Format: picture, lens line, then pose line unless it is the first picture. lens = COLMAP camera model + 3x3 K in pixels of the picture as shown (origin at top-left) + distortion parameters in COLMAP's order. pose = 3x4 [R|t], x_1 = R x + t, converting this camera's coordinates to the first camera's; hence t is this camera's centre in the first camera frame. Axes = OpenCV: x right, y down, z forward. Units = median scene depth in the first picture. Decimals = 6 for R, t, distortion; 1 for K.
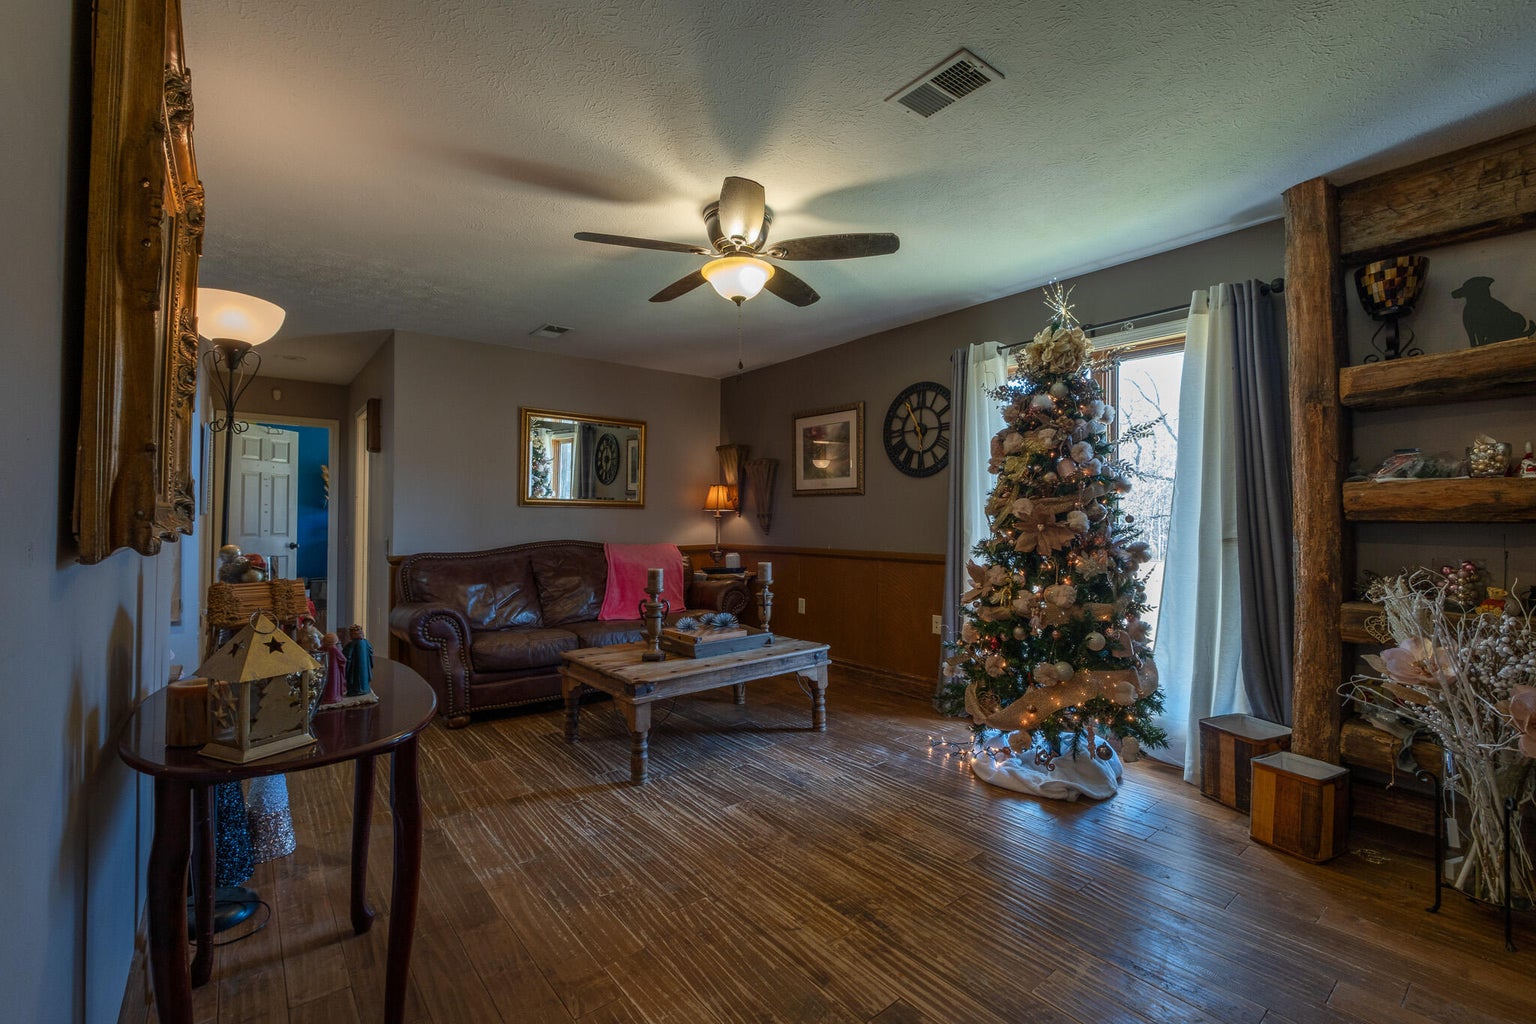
lens RADIAL K [[656.8, 0, 768.0], [0, 656.8, 512.0], [0, 0, 1]] dist [-0.000534, -0.006536]
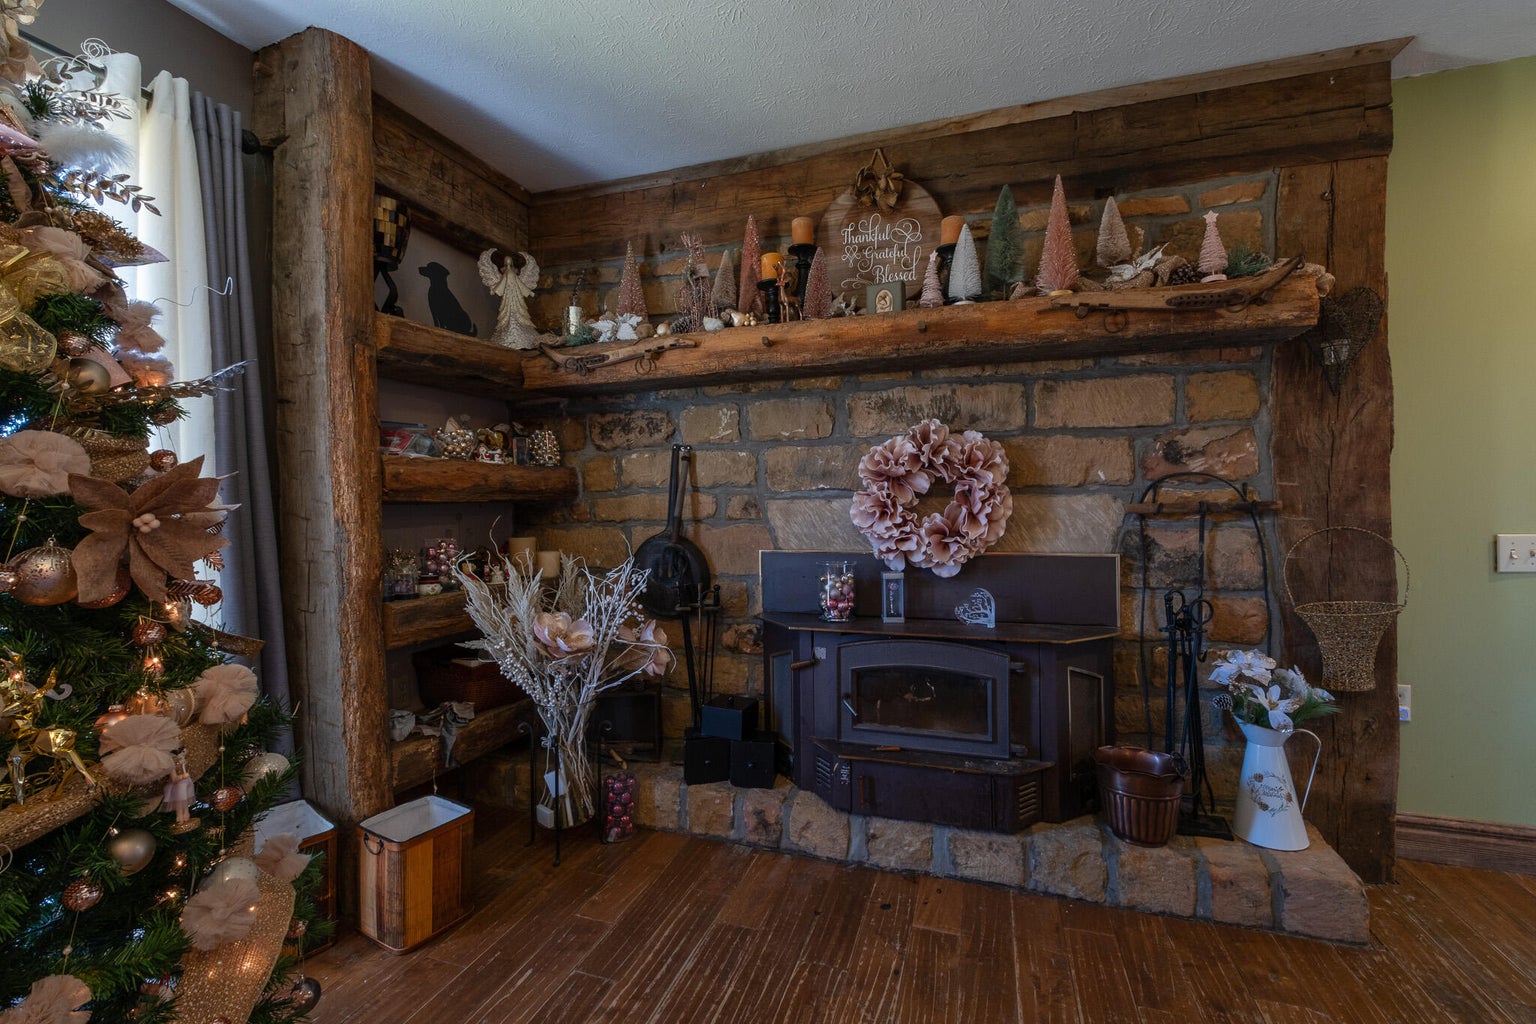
lens RADIAL K [[656.8, 0, 768.0], [0, 656.8, 512.0], [0, 0, 1]] dist [-0.000534, -0.006536]
pose [[-0.534057, -0.009472, 0.845395, -0.060132], [0.003820, 0.999900, 0.013617, 0.016908], [-0.845440, 0.010502, -0.533968, 1.057224]]
